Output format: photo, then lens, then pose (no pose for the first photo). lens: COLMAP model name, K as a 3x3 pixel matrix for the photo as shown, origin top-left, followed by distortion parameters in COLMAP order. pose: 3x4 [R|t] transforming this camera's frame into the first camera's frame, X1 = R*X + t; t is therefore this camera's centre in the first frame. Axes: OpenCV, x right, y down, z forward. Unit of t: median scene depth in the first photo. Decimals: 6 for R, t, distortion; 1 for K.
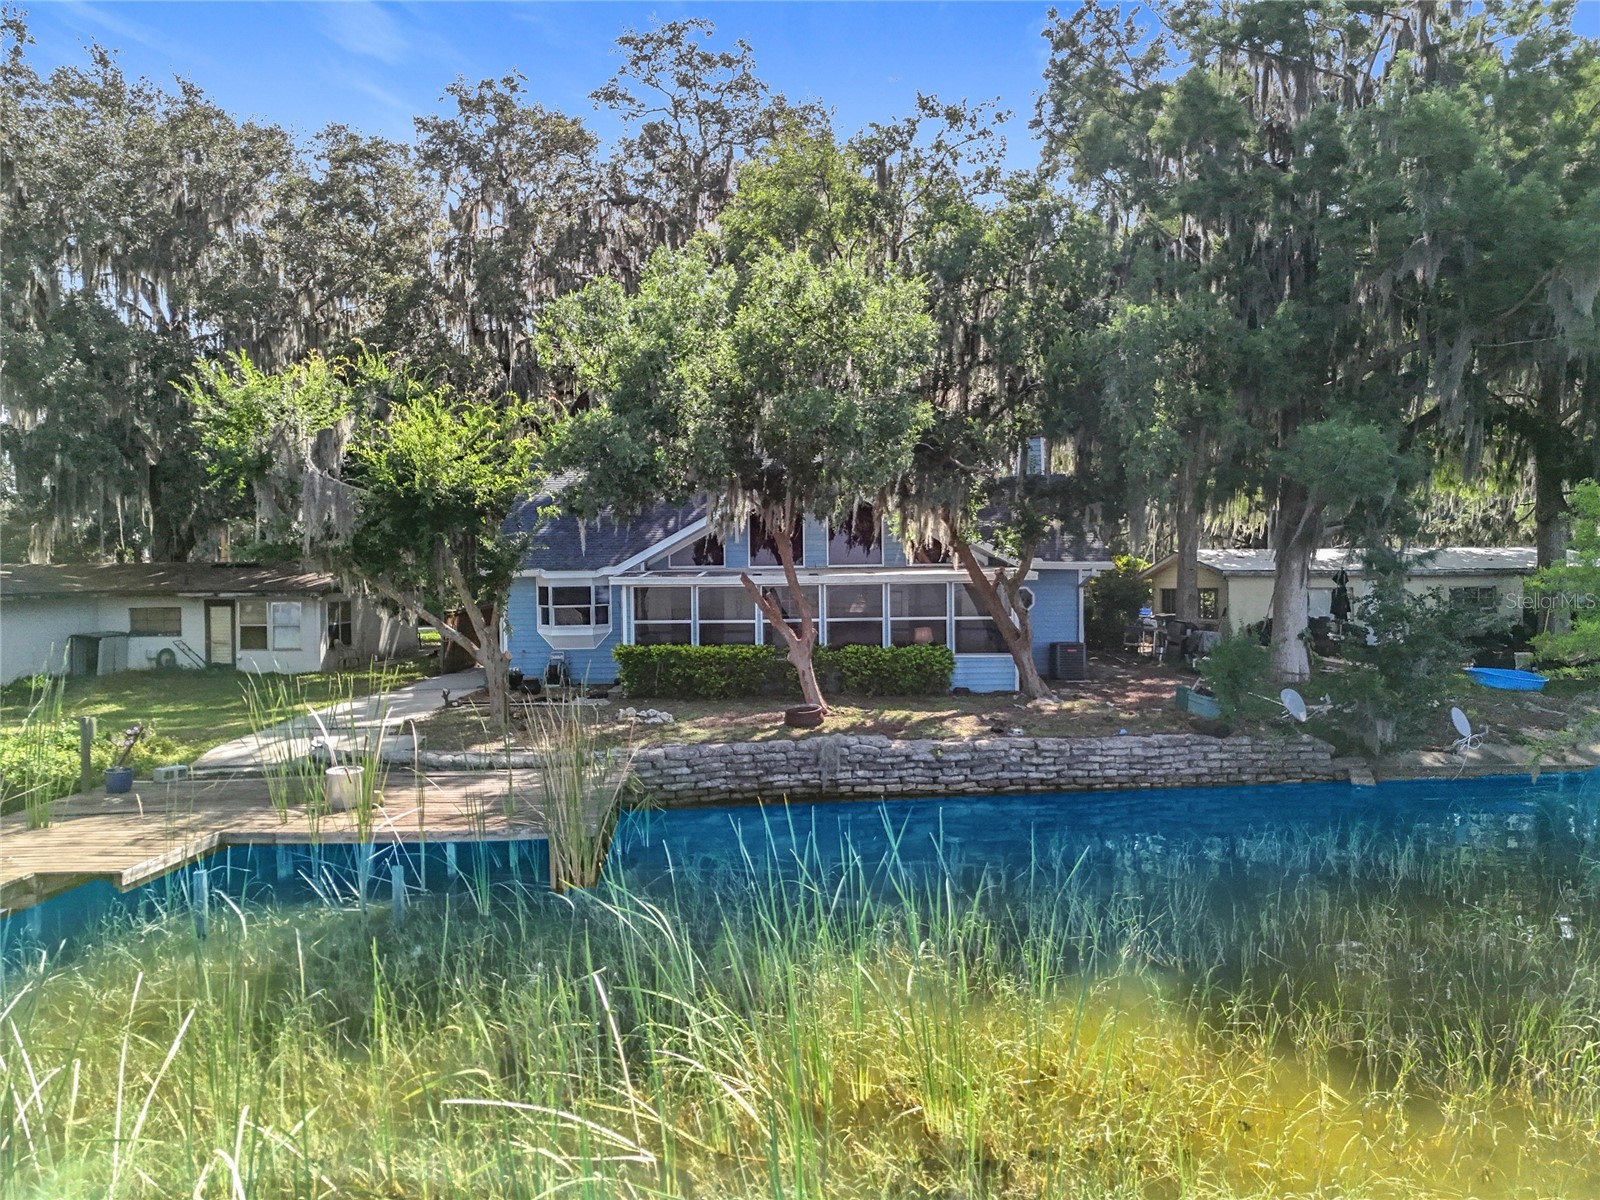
lens RADIAL K [[1193.3, 0, 791.7], [0, 1193.3, 599.0], [0, 0, 1]] dist [0.049818, -0.029340]
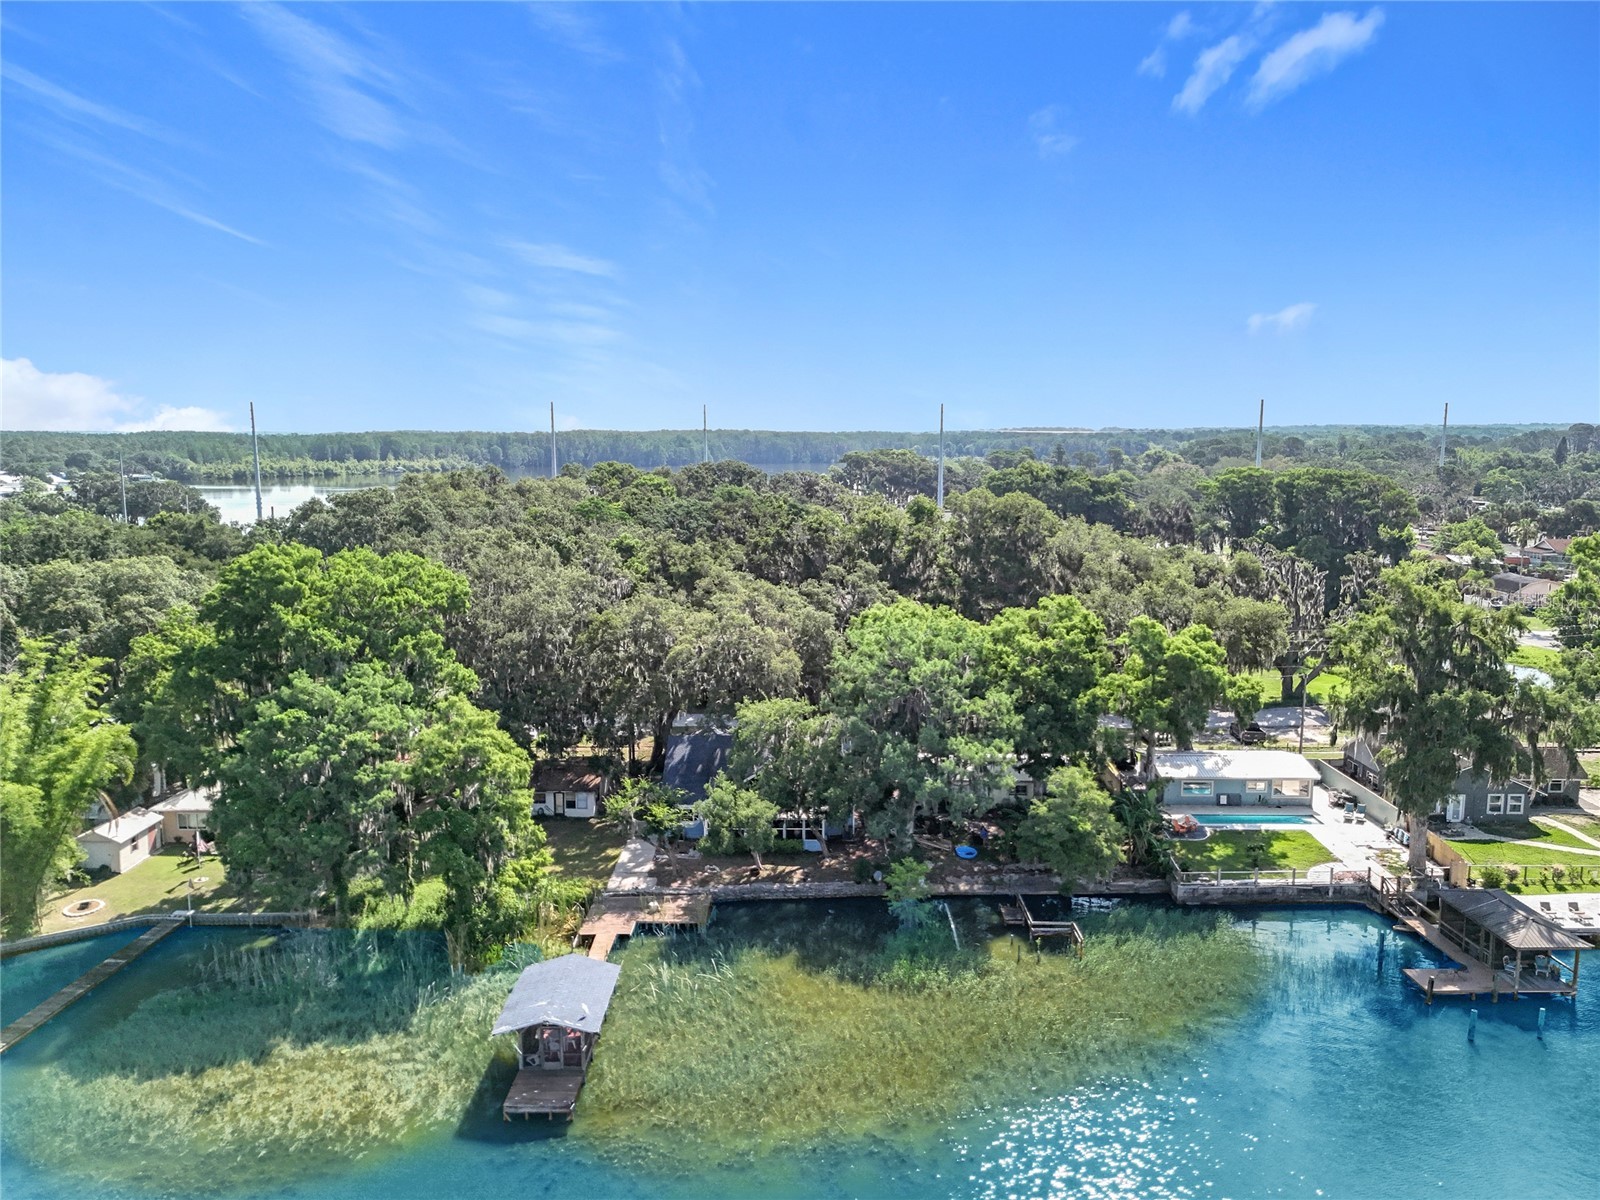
lens RADIAL K [[1193.3, 0, 782.7], [0, 1193.3, 602.6], [0, 0, 1]] dist [0.049818, -0.029340]
pose [[0.999293, 0.011713, -0.035738, 0.194173], [-0.007433, 0.993030, 0.117626, -1.037409], [0.036866, -0.117277, 0.992415, -2.300703]]
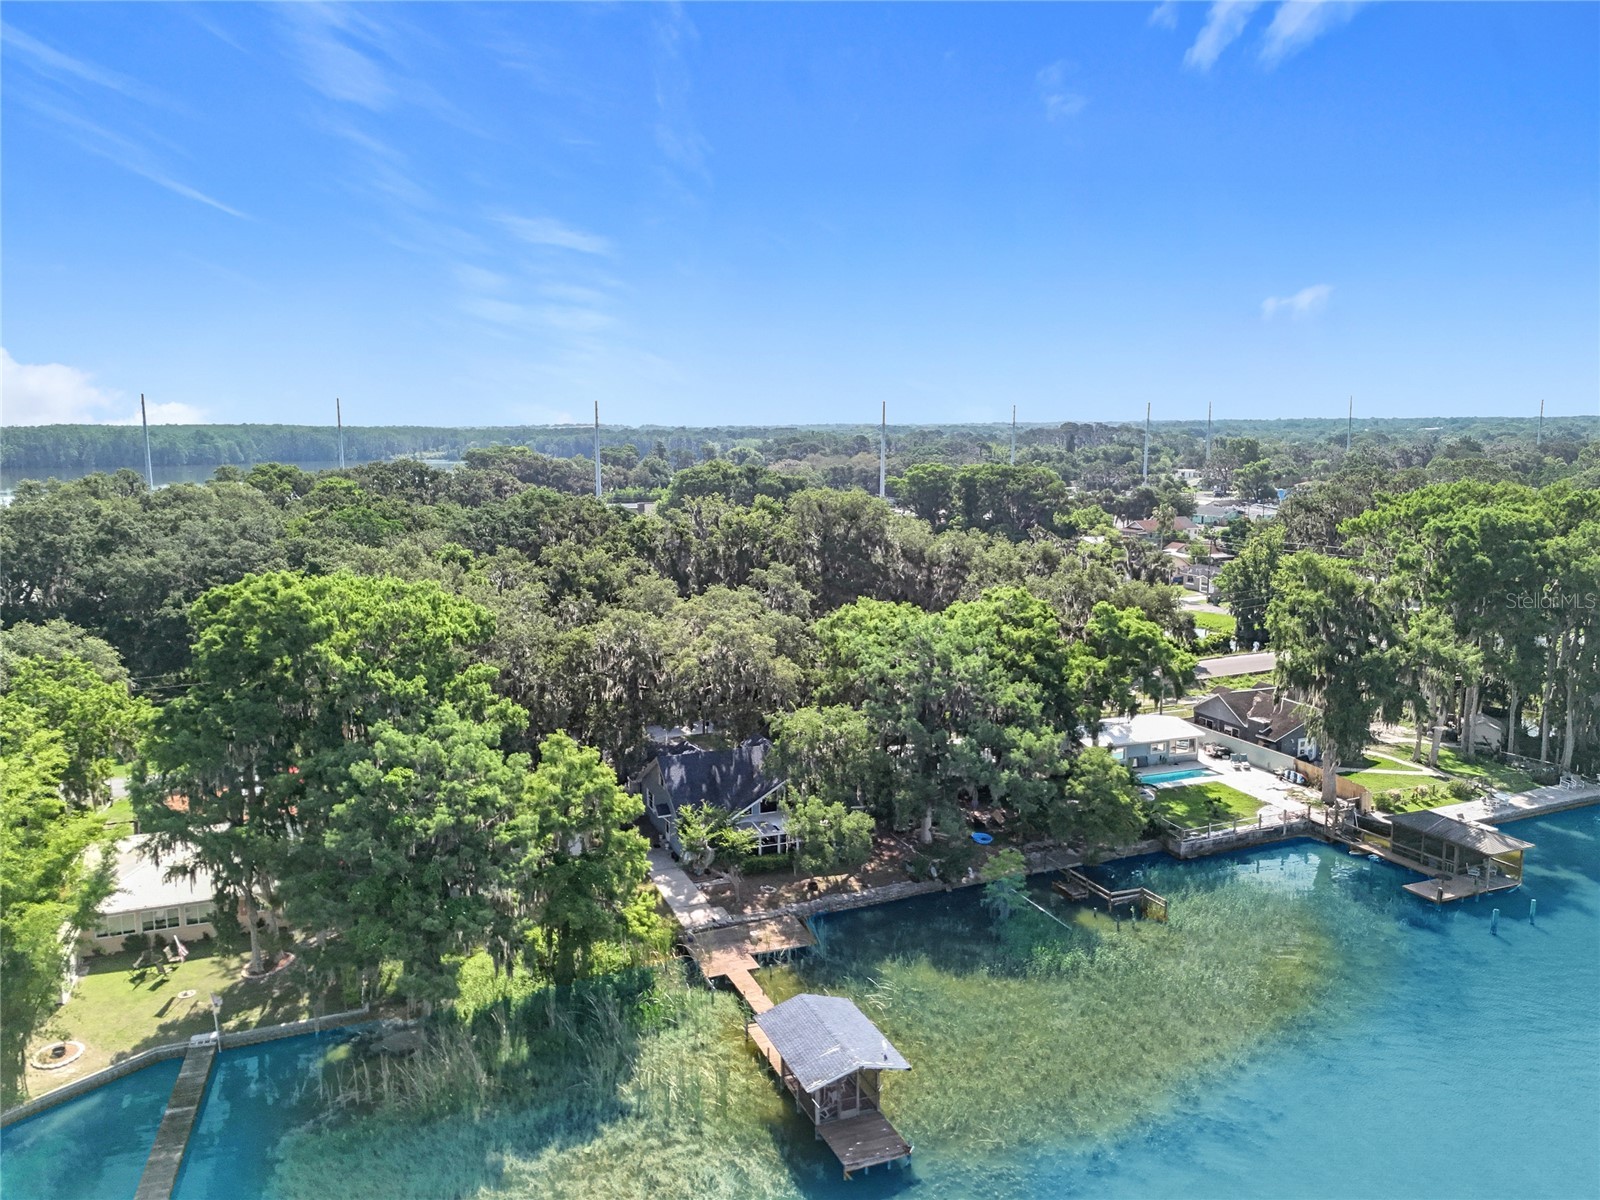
lens RADIAL K [[1193.3, 0, 787.8], [0, 1193.3, 599.4], [0, 0, 1]] dist [0.049818, -0.029340]
pose [[0.939984, -0.043262, 0.338466, -1.108550], [0.003494, 0.993098, 0.117232, -1.054457], [-0.341202, -0.109014, 0.933647, -2.016661]]
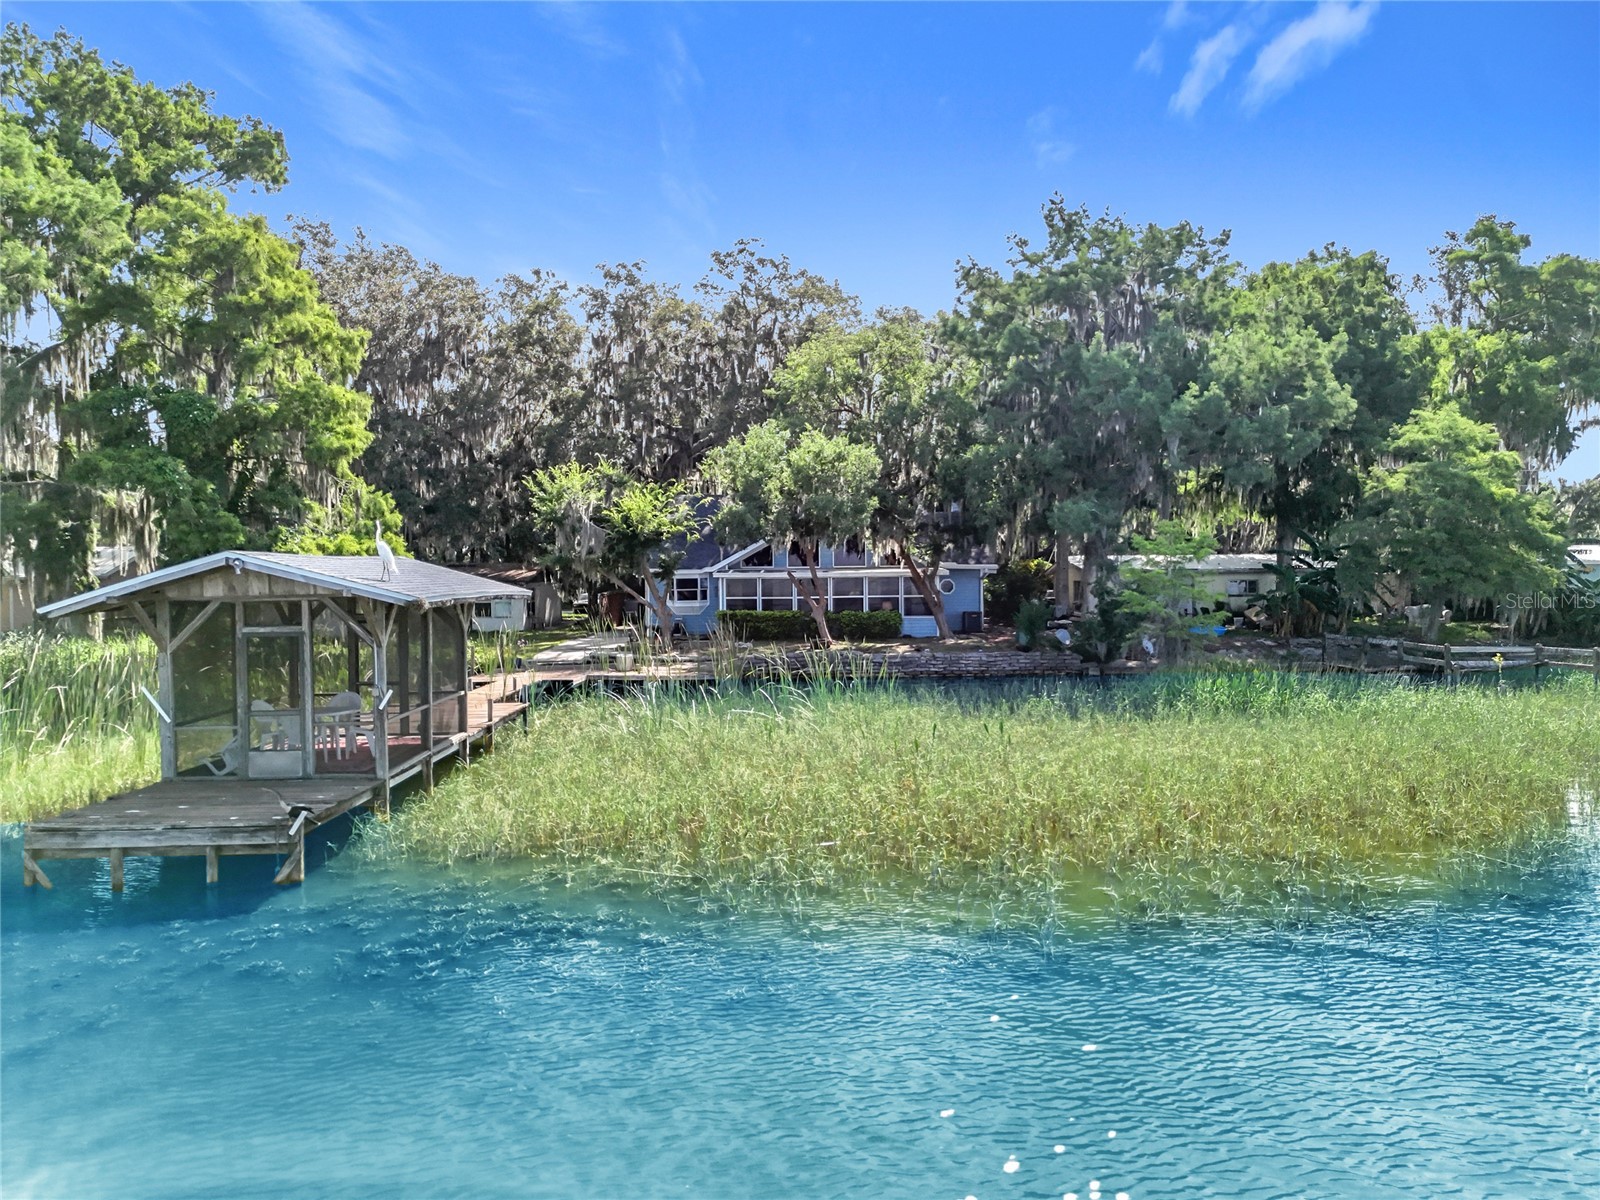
lens RADIAL K [[1193.3, 0, 789.5], [0, 1193.3, 604.7], [0, 0, 1]] dist [0.049818, -0.029340]
pose [[0.999949, 0.001348, -0.009992, -0.018499], [-0.001263, 0.999963, 0.008518, 0.014646], [0.010004, -0.008505, 0.999914, -0.838345]]
